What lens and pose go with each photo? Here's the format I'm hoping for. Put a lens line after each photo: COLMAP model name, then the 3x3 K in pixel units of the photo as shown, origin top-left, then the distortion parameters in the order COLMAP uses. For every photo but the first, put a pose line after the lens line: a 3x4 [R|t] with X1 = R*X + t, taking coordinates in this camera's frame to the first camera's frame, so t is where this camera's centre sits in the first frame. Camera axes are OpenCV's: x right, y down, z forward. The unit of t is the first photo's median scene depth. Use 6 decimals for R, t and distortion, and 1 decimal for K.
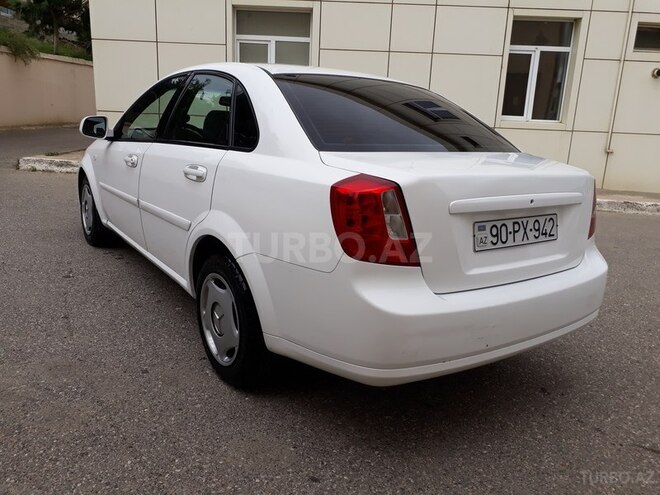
lens RADIAL K [[520.1, 0, 330.0], [0, 520.1, 247.5], [0, 0, 1]] dist [0.094906, -0.151828]
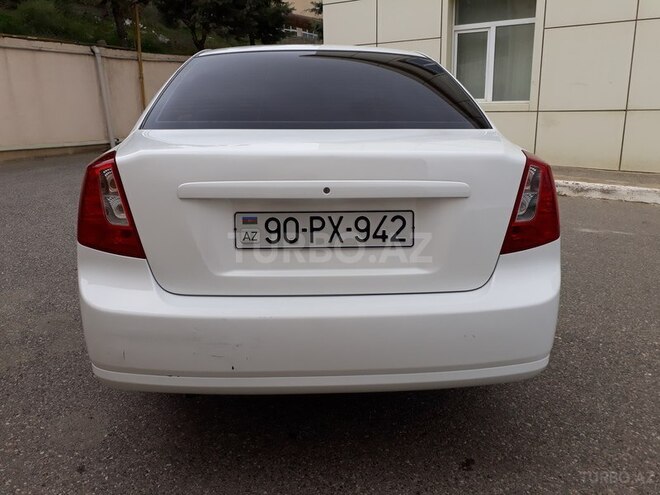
lens RADIAL K [[520.1, 0, 330.0], [0, 520.1, 247.5], [0, 0, 1]] dist [0.094906, -0.151828]
pose [[0.847890, 0.080910, -0.523962, 0.774762], [-0.082853, 0.996365, 0.019784, -0.021017], [0.523659, 0.026637, 0.851512, 0.375059]]
